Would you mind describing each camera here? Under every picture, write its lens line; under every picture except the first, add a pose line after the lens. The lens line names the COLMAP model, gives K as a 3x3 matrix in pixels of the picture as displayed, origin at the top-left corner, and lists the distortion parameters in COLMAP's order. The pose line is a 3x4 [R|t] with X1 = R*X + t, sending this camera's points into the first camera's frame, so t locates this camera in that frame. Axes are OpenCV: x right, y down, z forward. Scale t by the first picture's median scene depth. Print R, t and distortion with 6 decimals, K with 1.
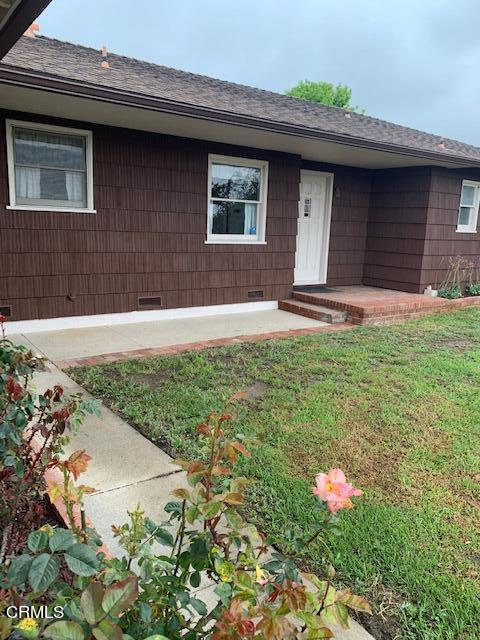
lens RADIAL K [[484.4, 0, 240.0], [0, 484.4, 320.0], [0, 0, 1]] dist [0.015073, -0.009244]
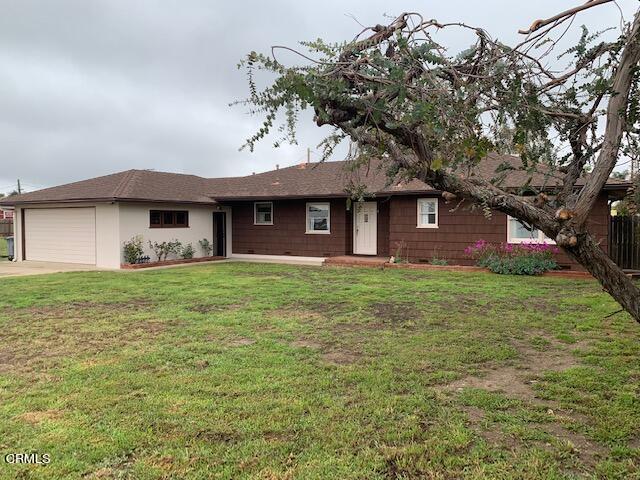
lens RADIAL K [[484.4, 0, 323.1], [0, 484.4, 238.1], [0, 0, 1]] dist [0.015073, -0.009244]
pose [[0.413191, -0.009359, -0.910596, 2.430370], [-0.167162, 0.982176, -0.085946, 0.086617], [0.895170, 0.187729, 0.404262, -0.032887]]
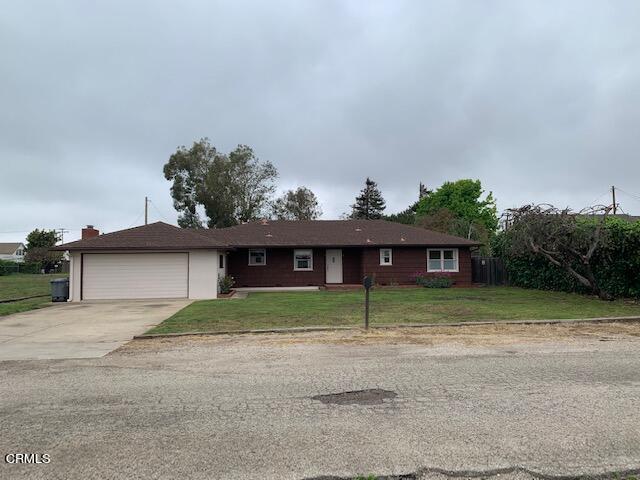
lens RADIAL K [[484.4, 0, 323.1], [0, 484.4, 238.1], [0, 0, 1]] dist [0.015073, -0.009244]
pose [[0.874842, -0.073509, -0.478798, 2.031580], [-0.052142, 0.968386, -0.243947, 0.532644], [0.481593, 0.238381, 0.843352, -2.276992]]
